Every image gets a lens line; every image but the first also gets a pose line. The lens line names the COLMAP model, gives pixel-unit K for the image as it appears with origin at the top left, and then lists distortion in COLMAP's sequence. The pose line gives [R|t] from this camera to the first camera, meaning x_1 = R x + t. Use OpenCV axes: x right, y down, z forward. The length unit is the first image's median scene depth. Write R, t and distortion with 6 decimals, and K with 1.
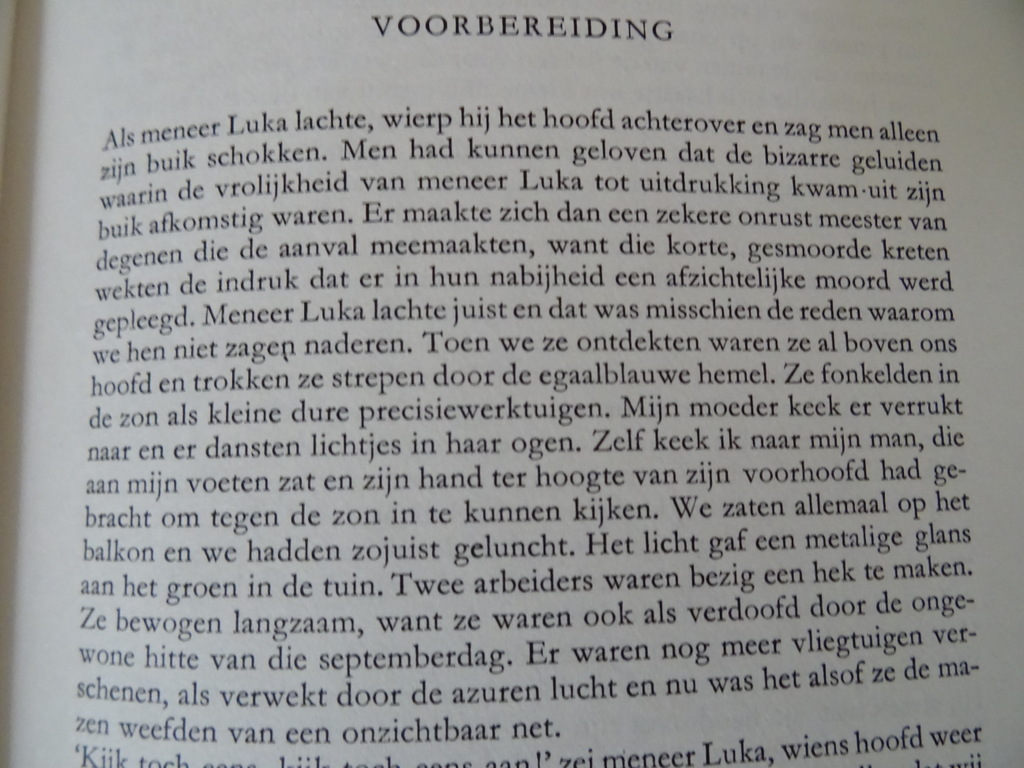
lens RADIAL K [[727.7, 0, 518.1], [0, 727.7, 381.1], [0, 0, 1]] dist [0.028283, -0.032883]
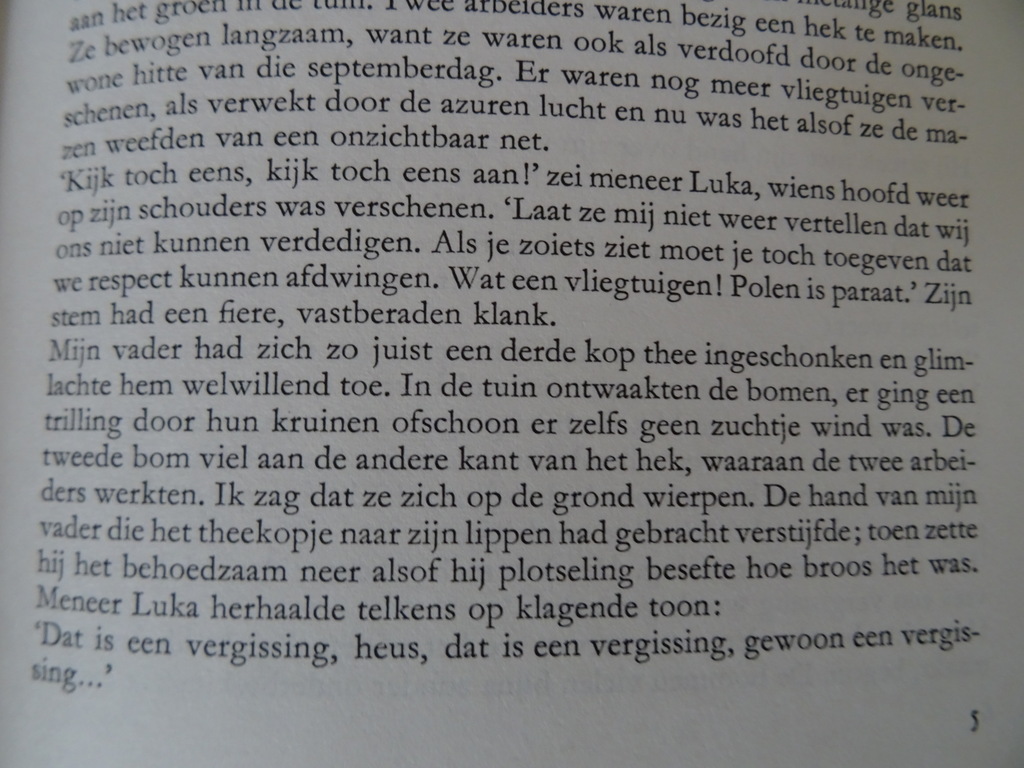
lens RADIAL K [[727.7, 0, 516.5], [0, 727.7, 383.4], [0, 0, 1]] dist [0.028283, -0.032883]
pose [[0.999830, 0.017559, 0.005644, 0.013941], [-0.017623, 0.999778, 0.011591, 0.785309], [-0.005439, -0.011688, 0.999917, -0.003783]]
